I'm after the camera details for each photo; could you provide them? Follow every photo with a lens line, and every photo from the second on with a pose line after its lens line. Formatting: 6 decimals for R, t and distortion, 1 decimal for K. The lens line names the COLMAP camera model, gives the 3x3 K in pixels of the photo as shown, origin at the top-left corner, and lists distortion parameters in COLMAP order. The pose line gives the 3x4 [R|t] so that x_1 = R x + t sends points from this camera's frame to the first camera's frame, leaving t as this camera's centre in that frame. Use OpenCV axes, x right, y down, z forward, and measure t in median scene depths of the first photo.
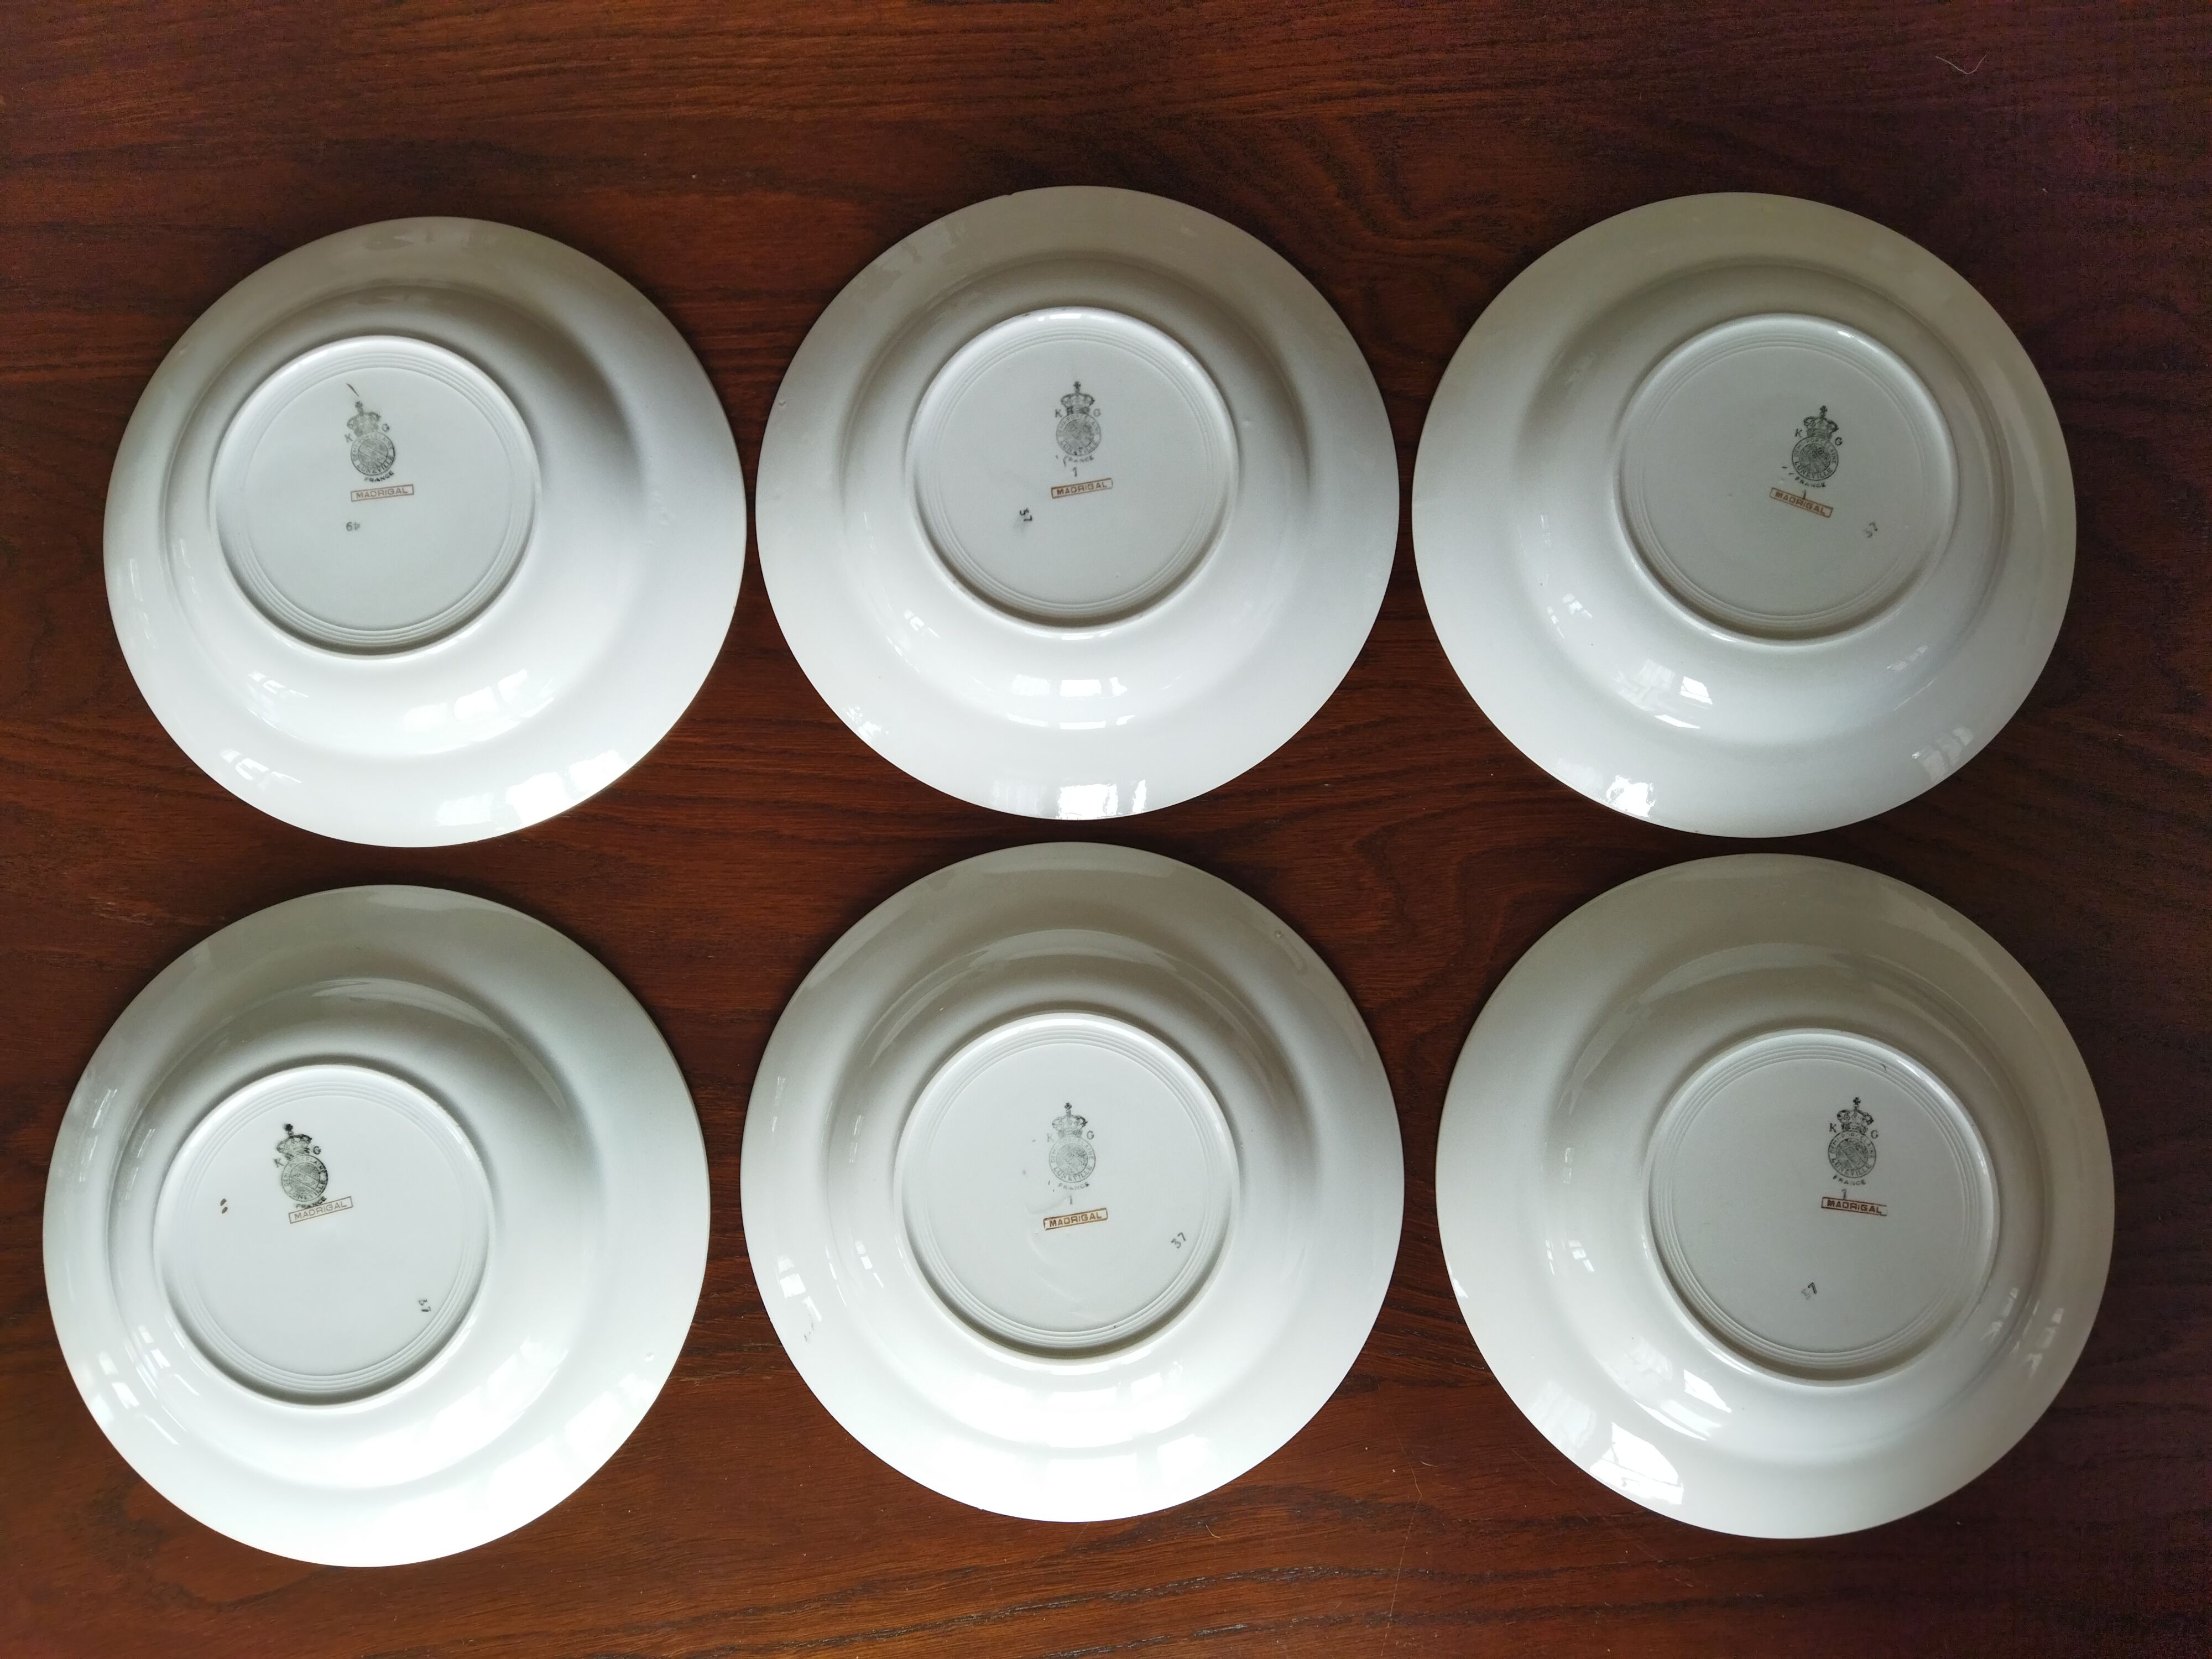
lens RADIAL K [[1725.8, 0, 1075.0], [0, 1725.8, 783.7], [0, 0, 1]] dist [0.057809, -0.075620]
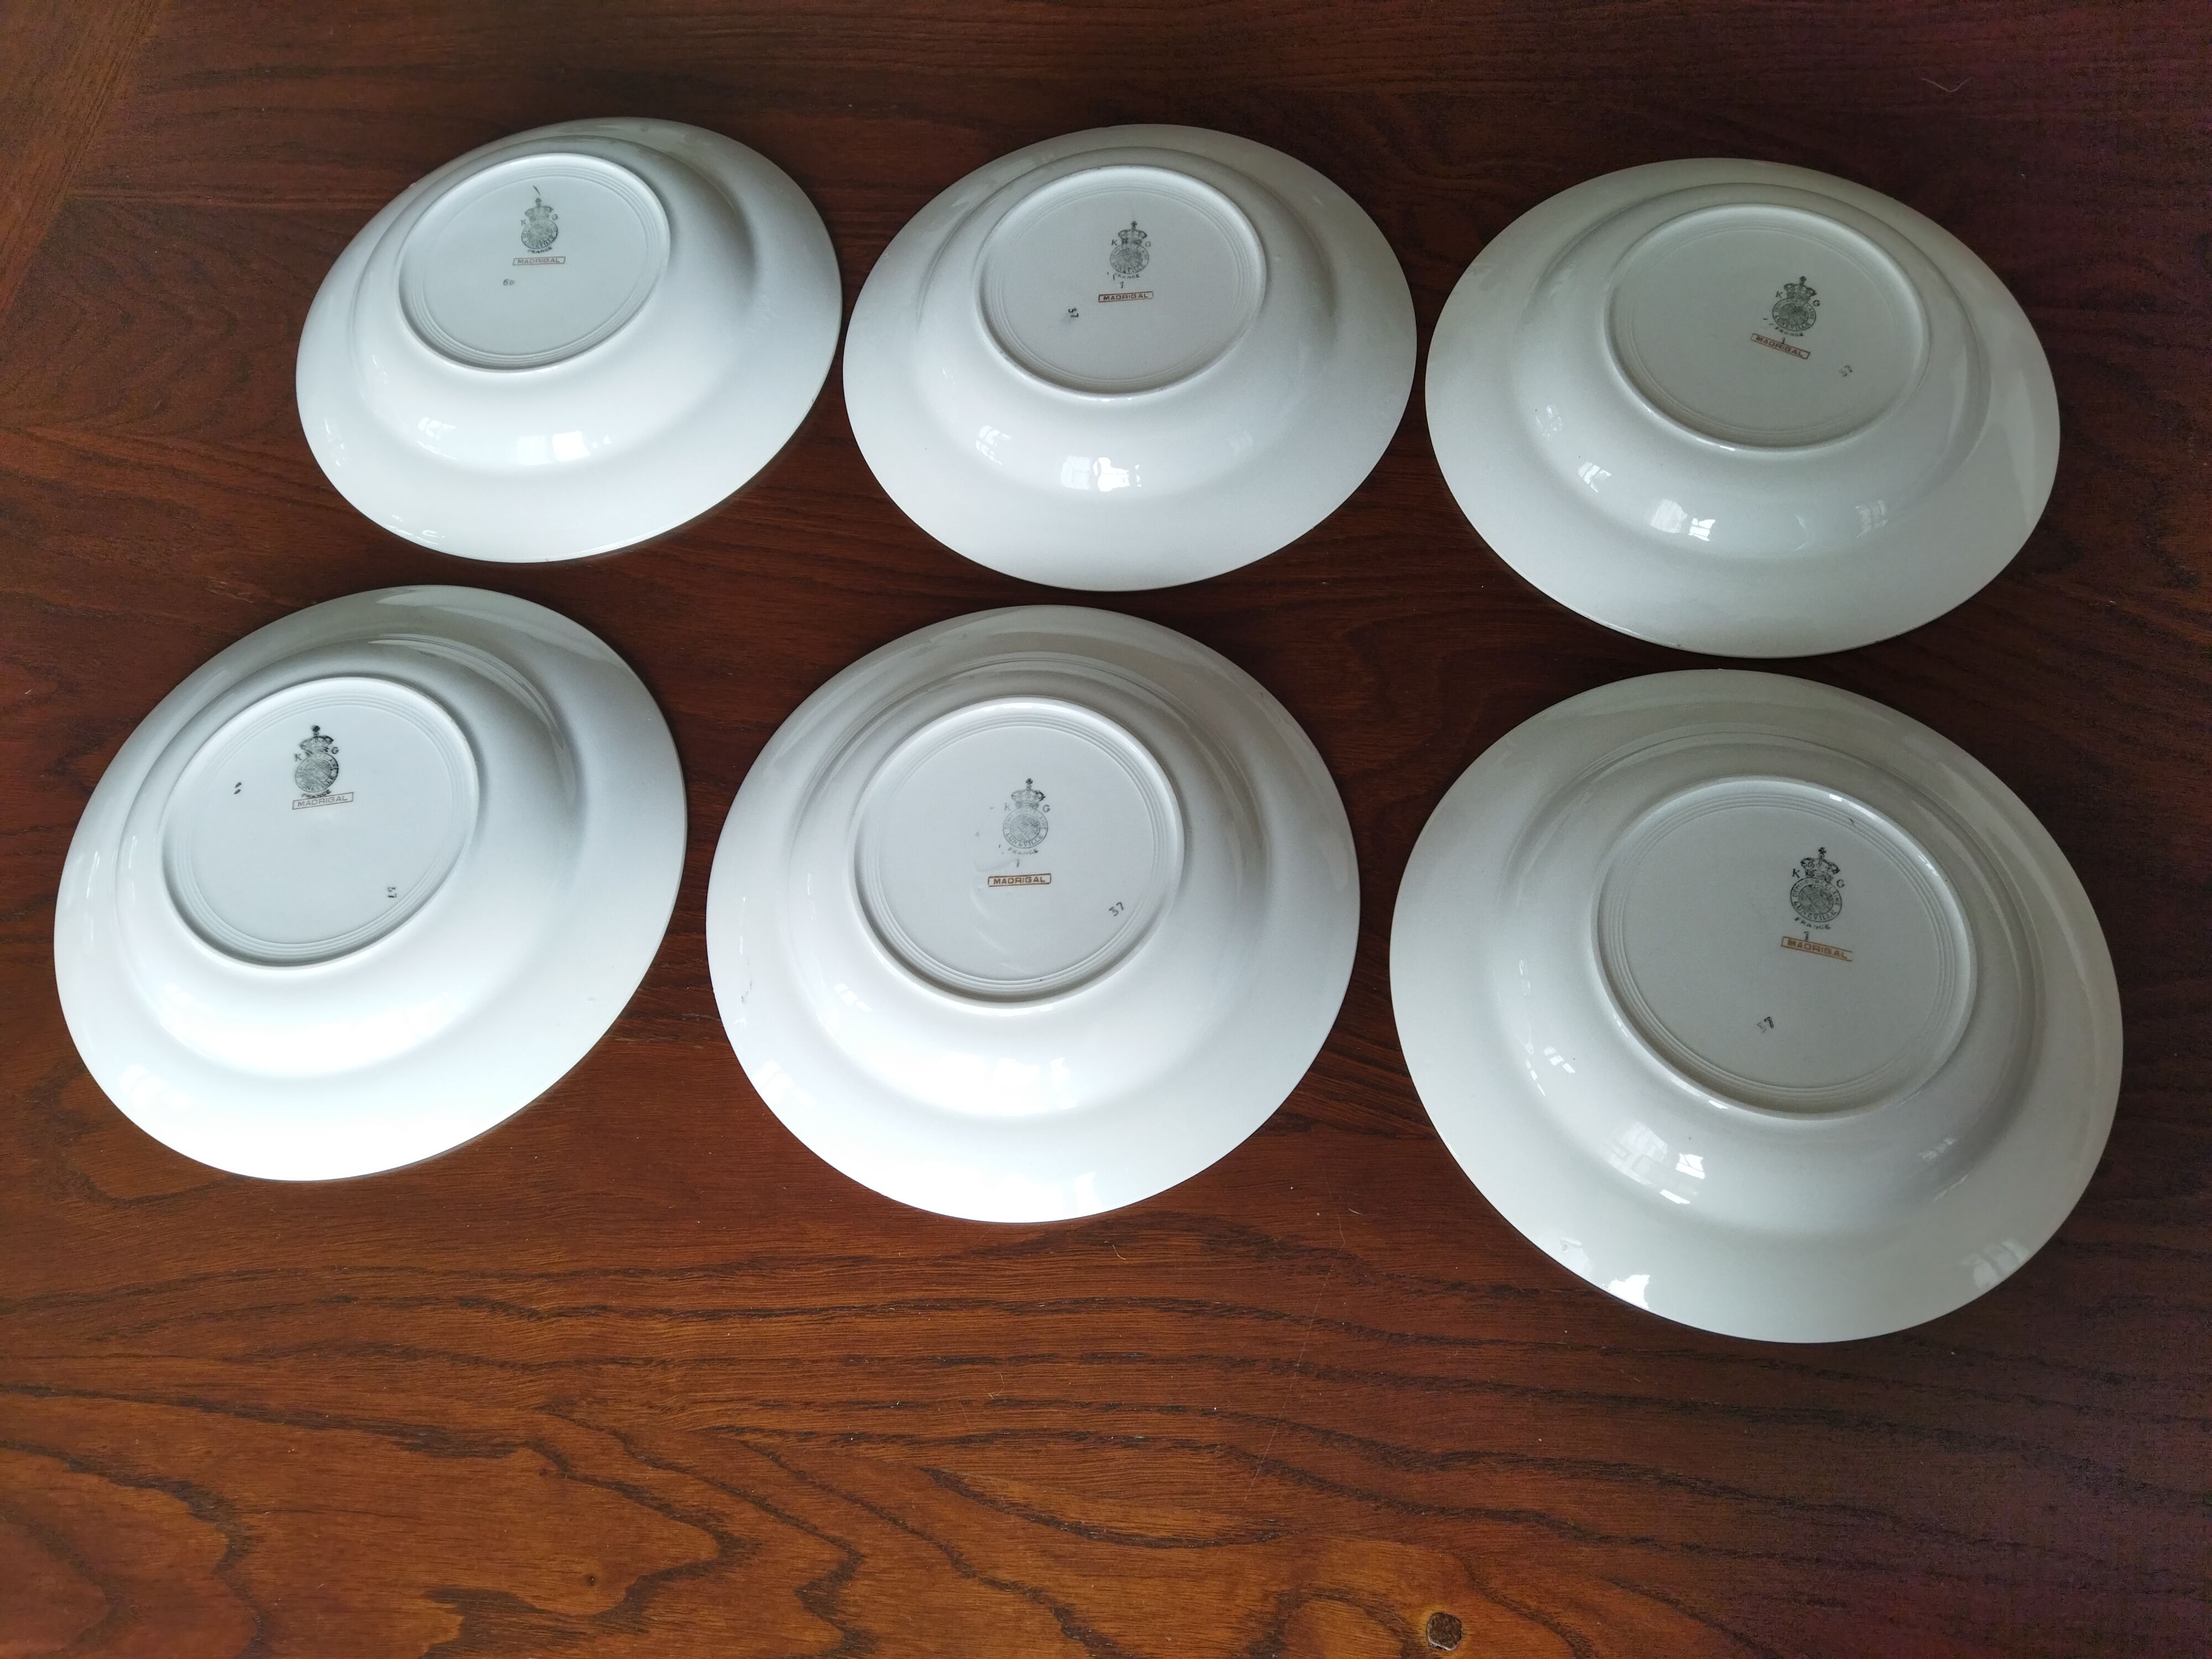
lens RADIAL K [[1725.8, 0, 1084.4], [0, 1725.8, 835.6], [0, 0, 1]] dist [0.057809, -0.075620]
pose [[0.987250, 0.106656, -0.118160, 0.146590], [-0.138815, 0.940147, -0.311214, 0.509406], [0.077895, 0.323648, 0.942966, 0.041513]]
